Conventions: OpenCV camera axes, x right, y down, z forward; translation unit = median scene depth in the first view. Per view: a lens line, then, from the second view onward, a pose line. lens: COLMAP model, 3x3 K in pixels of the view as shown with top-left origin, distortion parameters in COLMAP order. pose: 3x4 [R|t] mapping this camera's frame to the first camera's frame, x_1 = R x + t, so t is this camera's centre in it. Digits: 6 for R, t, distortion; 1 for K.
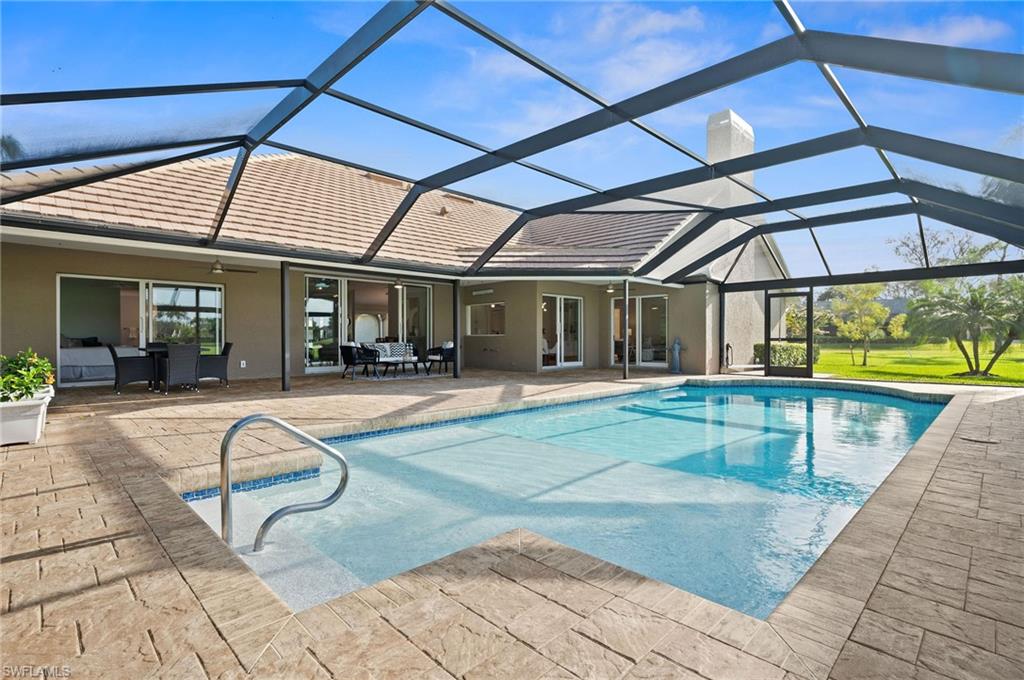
lens RADIAL K [[484.6, 0, 512.0], [0, 484.6, 340.0], [0, 0, 1]] dist [-0.000609, 0.000854]
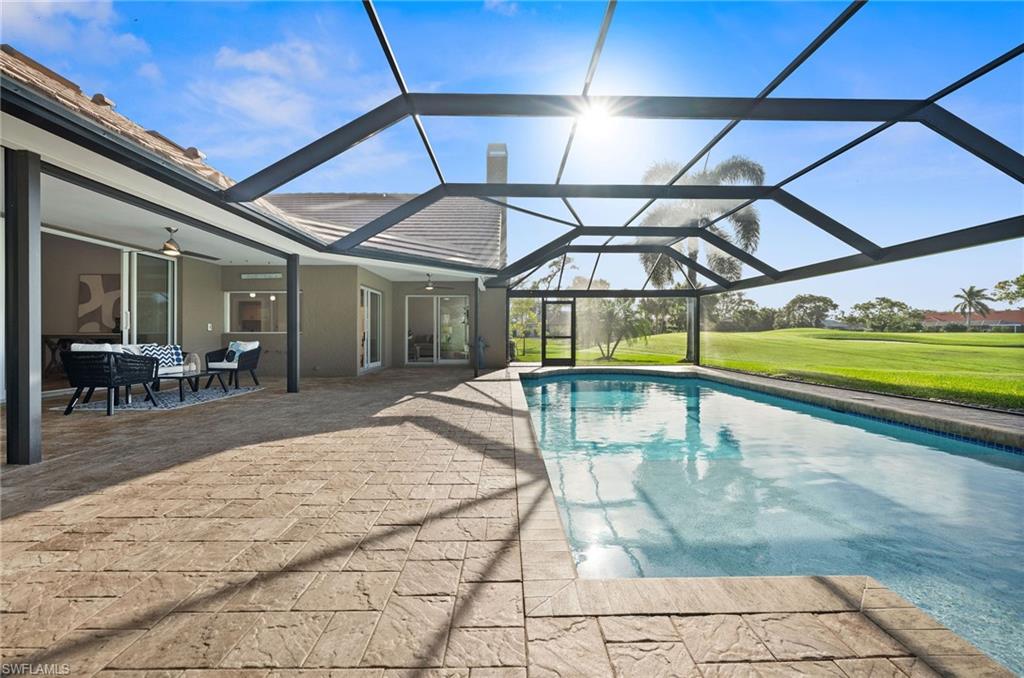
lens RADIAL K [[414.5, 0, 512.0], [0, 414.5, 339.0], [0, 0, 1]] dist [-0.014142, -0.000029]
pose [[0.696991, -0.004119, 0.717068, -0.902111], [0.003580, 0.999991, 0.002265, 0.003409], [-0.717071, 0.000988, 0.697000, 0.943349]]
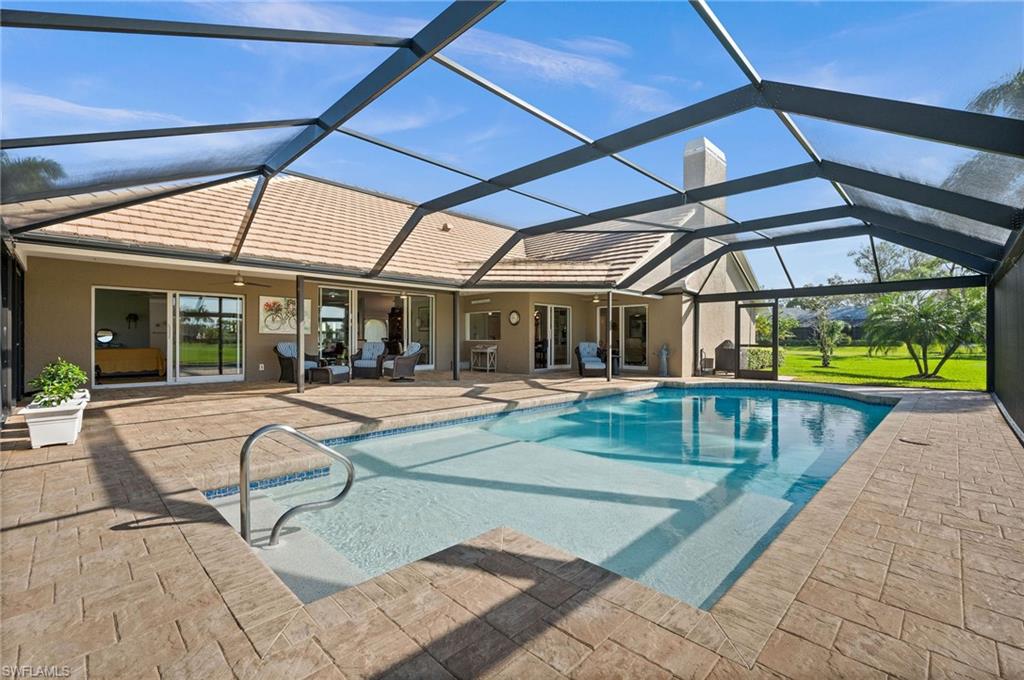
lens RADIAL K [[442.1, 0, 512.0], [0, 442.1, 340.0], [0, 0, 1]] dist [0.000904, -0.000191]
pose [[0.999971, 0.002302, 0.007281, 0.013741], [-0.002266, 0.999985, -0.004955, -0.022067], [-0.007292, 0.004938, 0.999961, -0.021180]]
